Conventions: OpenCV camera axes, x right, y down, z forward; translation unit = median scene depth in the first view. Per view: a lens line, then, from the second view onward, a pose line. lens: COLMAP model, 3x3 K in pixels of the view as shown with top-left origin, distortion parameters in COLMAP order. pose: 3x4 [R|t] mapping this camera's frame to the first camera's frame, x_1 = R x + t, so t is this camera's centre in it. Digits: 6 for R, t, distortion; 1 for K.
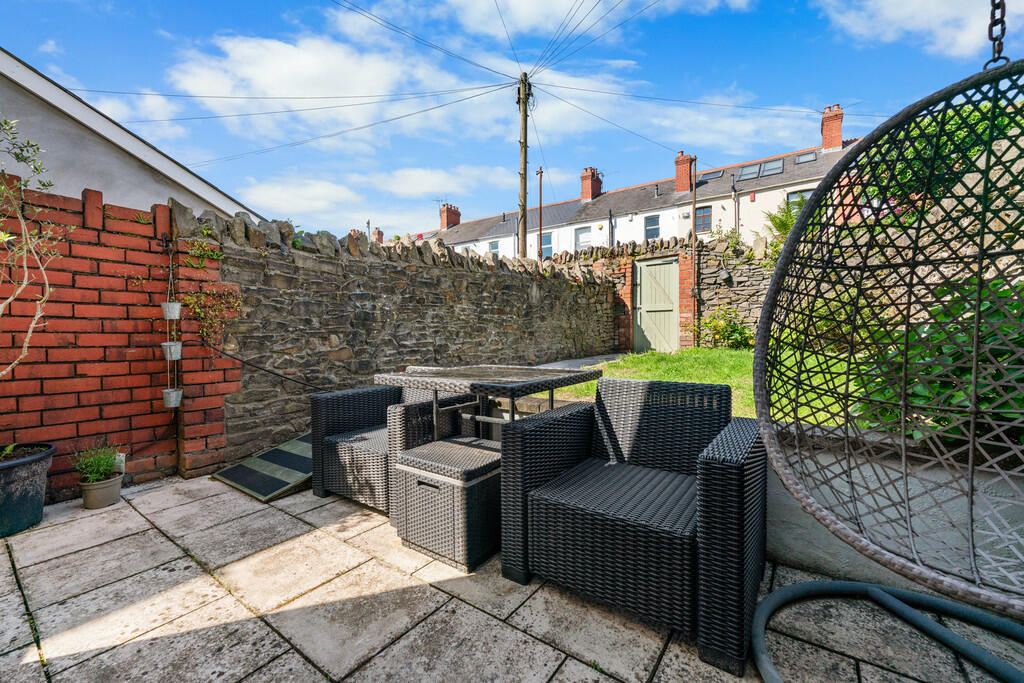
lens RADIAL K [[413.3, 0, 505.3], [0, 413.3, 339.8], [0, 0, 1]] dist [-0.000853, 0.000914]
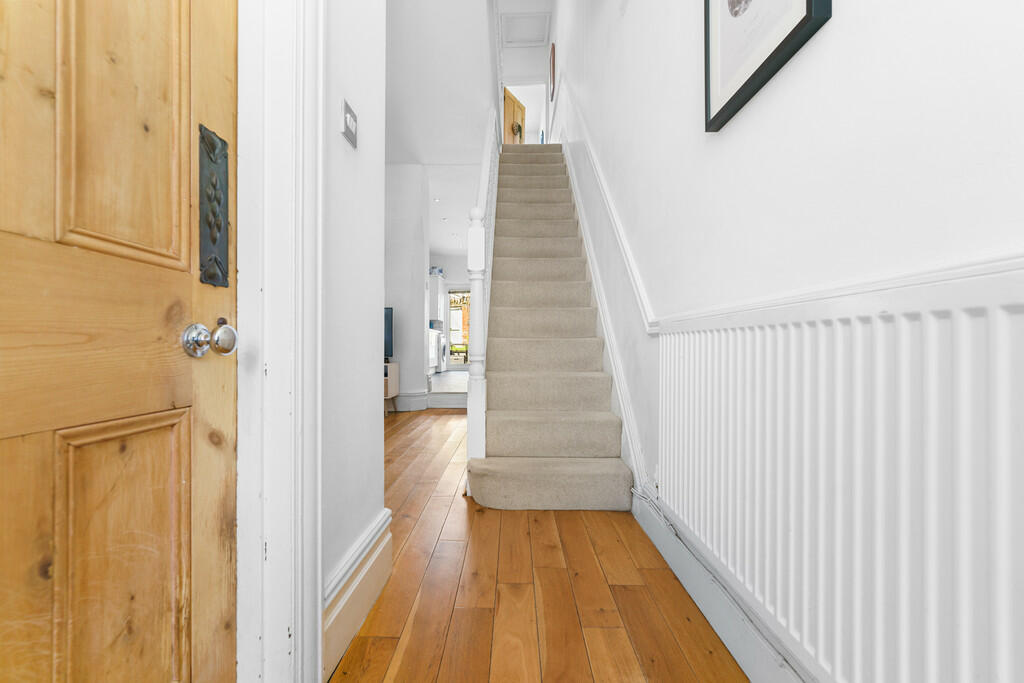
lens RADIAL K [[413.3, 0, 512.7], [0, 413.3, 345.0], [0, 0, 1]] dist [-0.000853, 0.000914]
pose [[0.806740, 0.007688, 0.590856, -0.804650], [-0.000332, 0.999921, -0.012557, 0.047570], [-0.590906, 0.009934, 0.806679, -1.170085]]
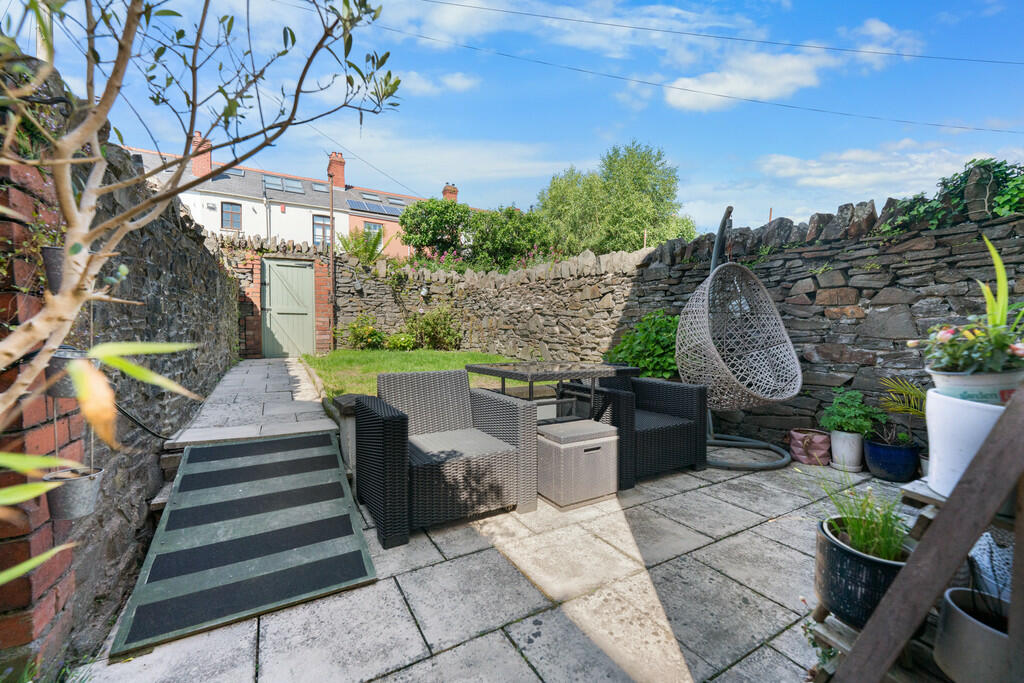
lens RADIAL K [[413.3, 0, 494.9], [0, 413.3, 341.5], [0, 0, 1]] dist [-0.000853, 0.000914]
pose [[0.416355, -0.003617, 0.909195, -0.358432], [0.008372, 0.999965, 0.000144, 0.000166], [-0.909164, 0.007552, 0.416370, 0.171288]]
